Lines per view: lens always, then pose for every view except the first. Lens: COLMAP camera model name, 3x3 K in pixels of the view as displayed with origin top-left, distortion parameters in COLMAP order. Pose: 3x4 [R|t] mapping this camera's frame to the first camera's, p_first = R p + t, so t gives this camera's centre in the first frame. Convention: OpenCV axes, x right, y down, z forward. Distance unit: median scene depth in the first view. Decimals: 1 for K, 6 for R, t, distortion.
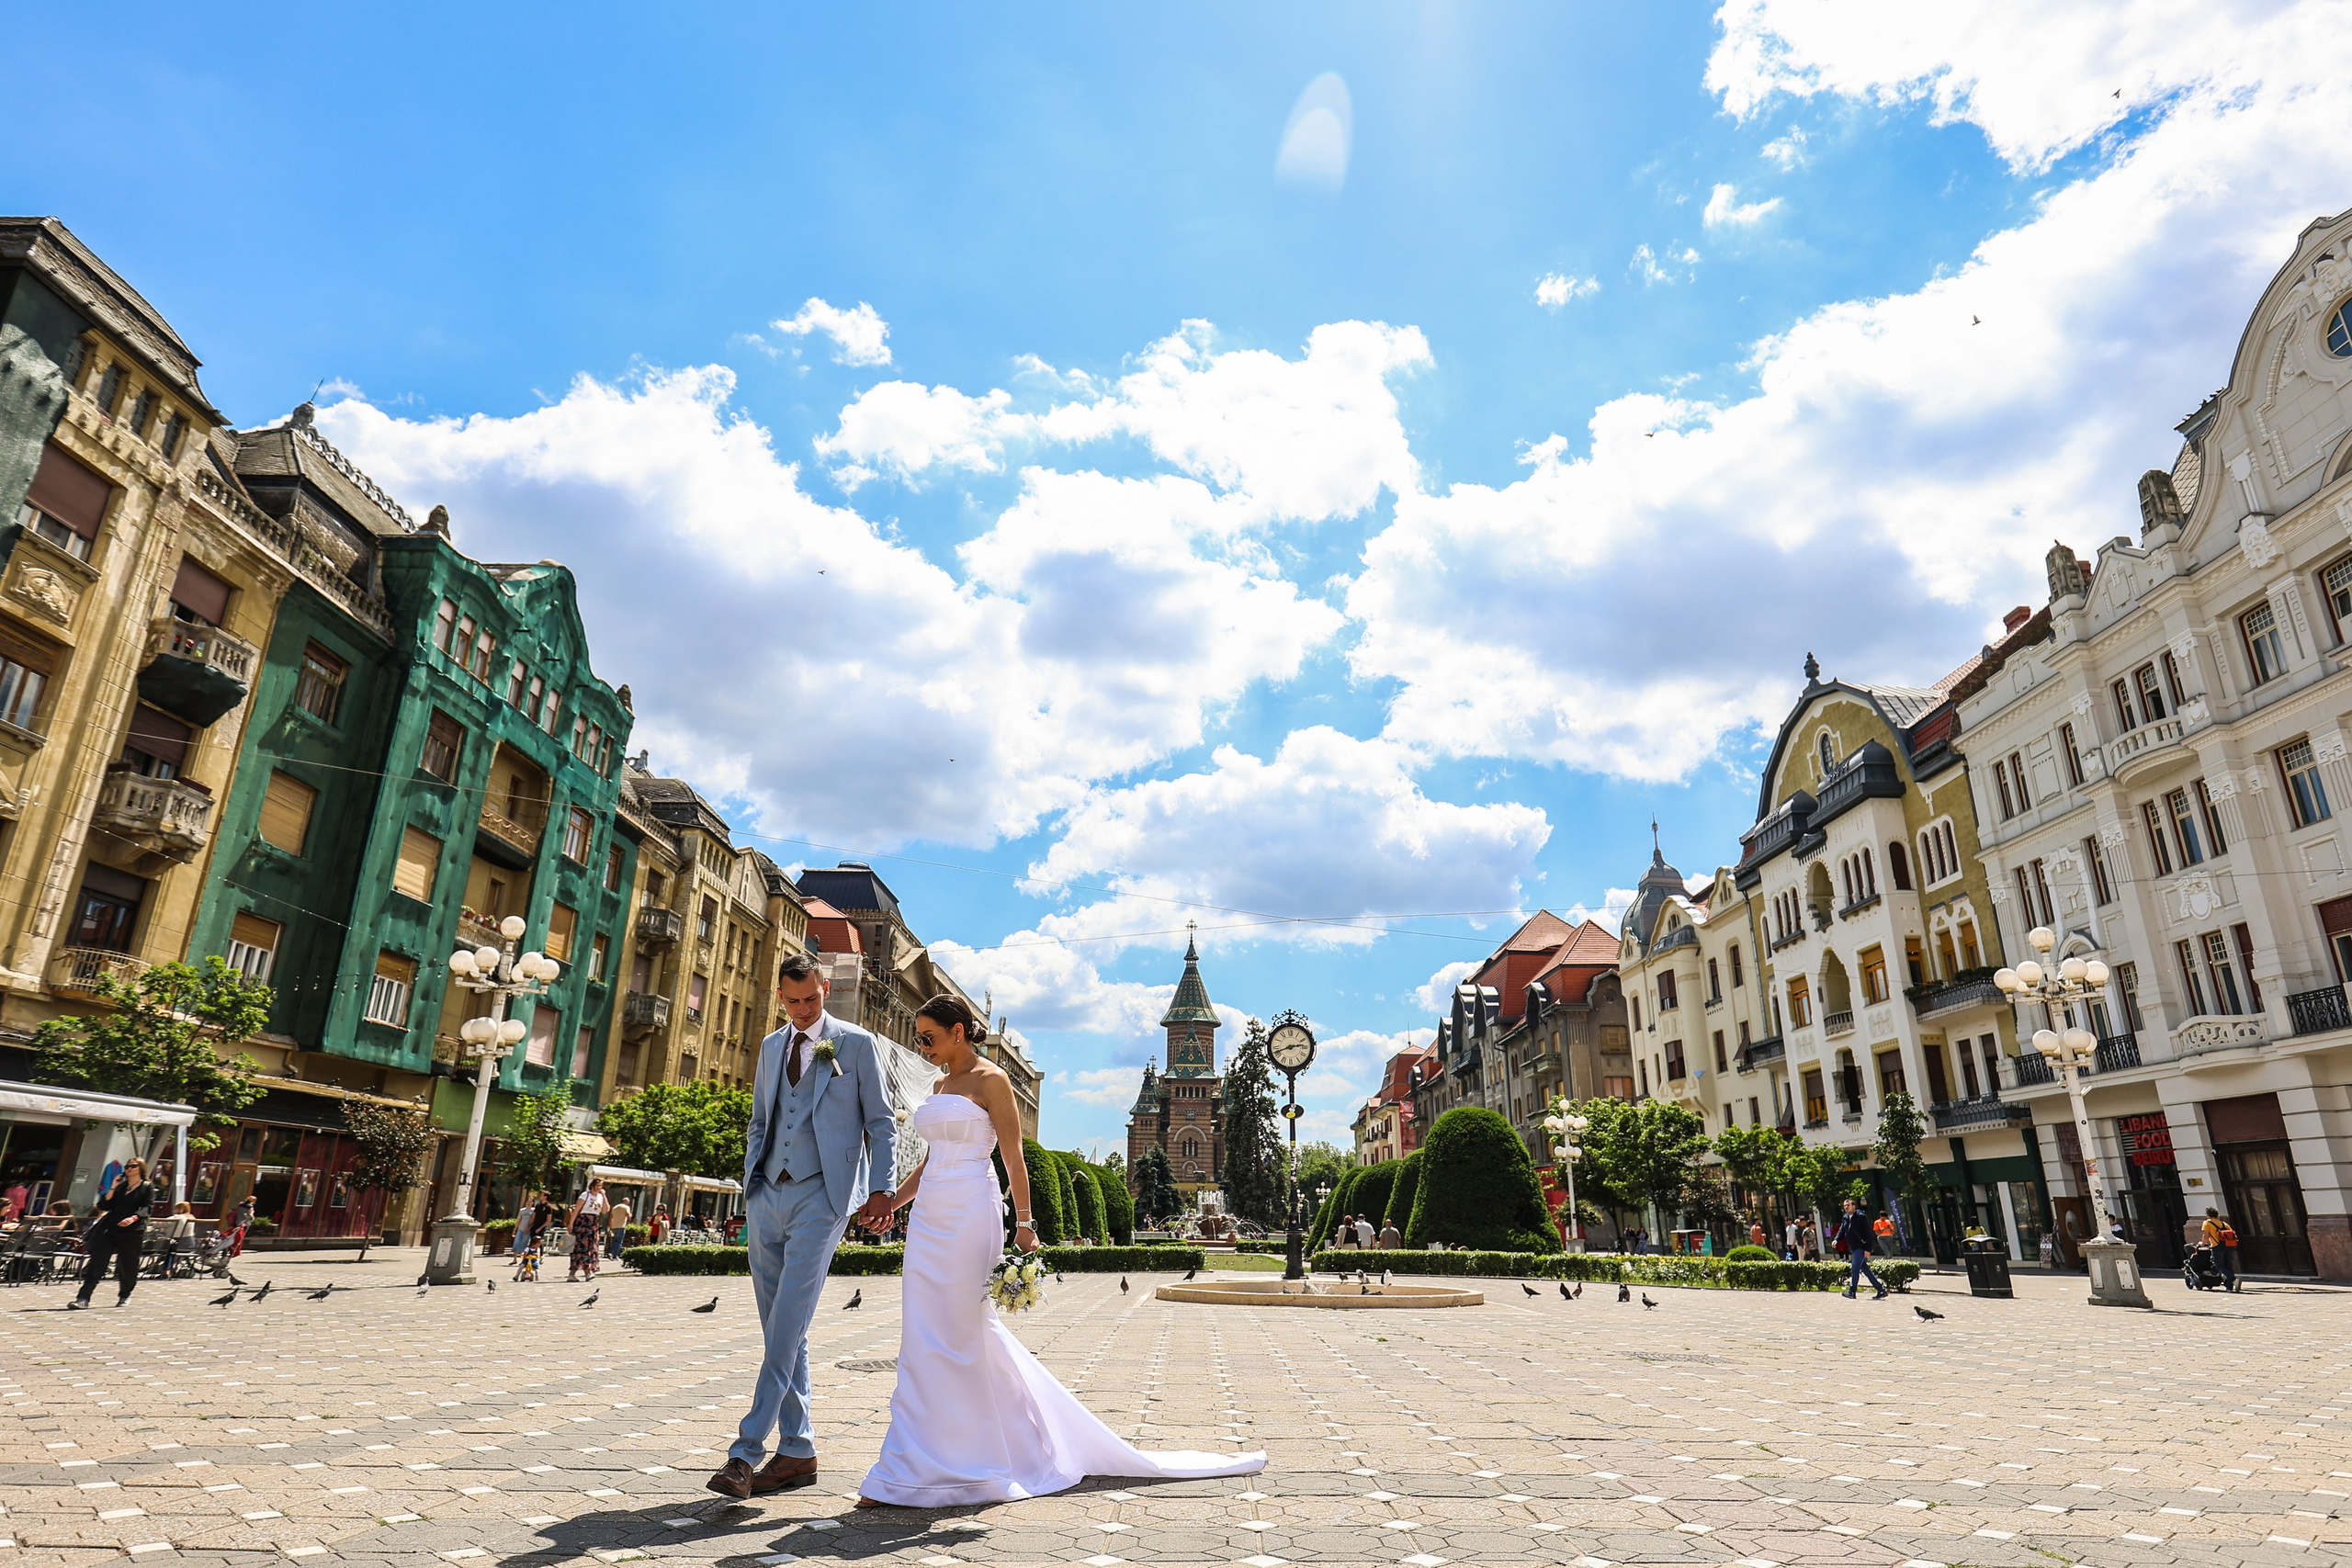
lens RADIAL K [[1300.5, 0, 1176.0], [0, 1300.5, 784.0], [0, 0, 1]] dist [-0.000296, -0.000064]
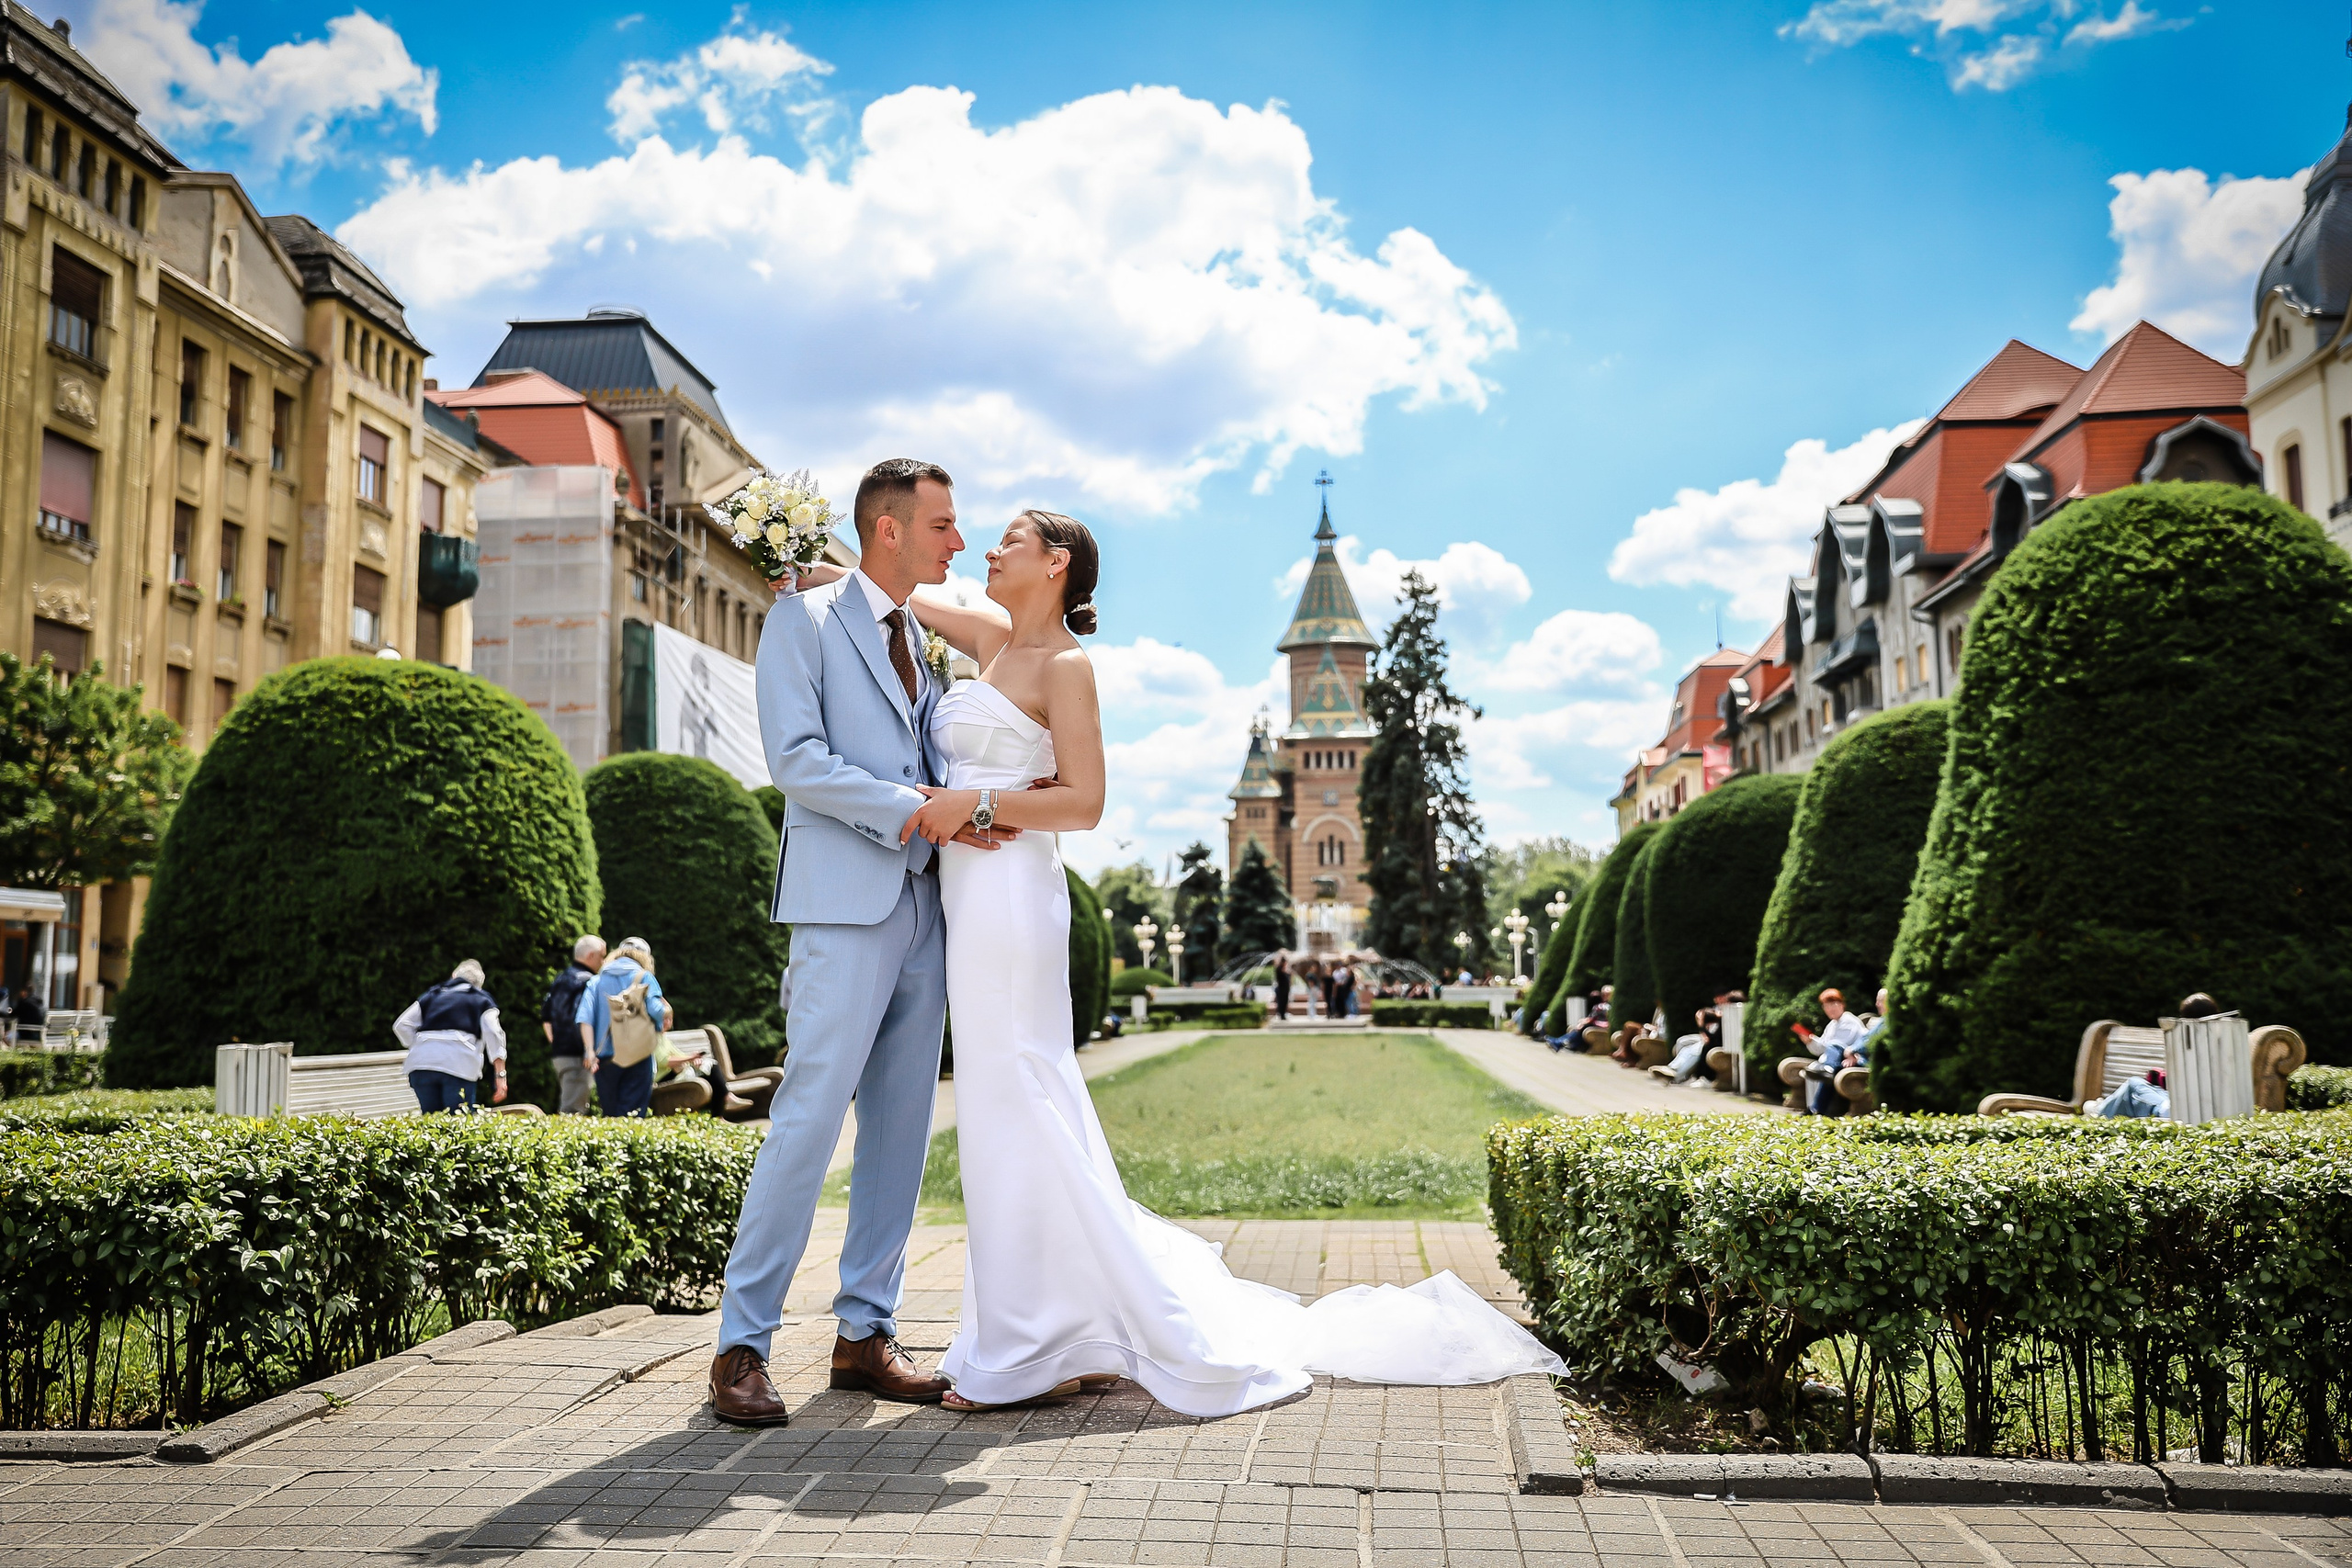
lens RADIAL K [[1877.7, 0, 1176.0], [0, 1877.7, 784.0], [0, 0, 1]] dist [-0.001369, 0.002121]
pose [[0.995322, -0.032845, -0.090863, 0.029384], [0.052101, 0.974451, 0.218475, 0.092206], [0.081365, -0.222187, 0.971603, 0.265878]]
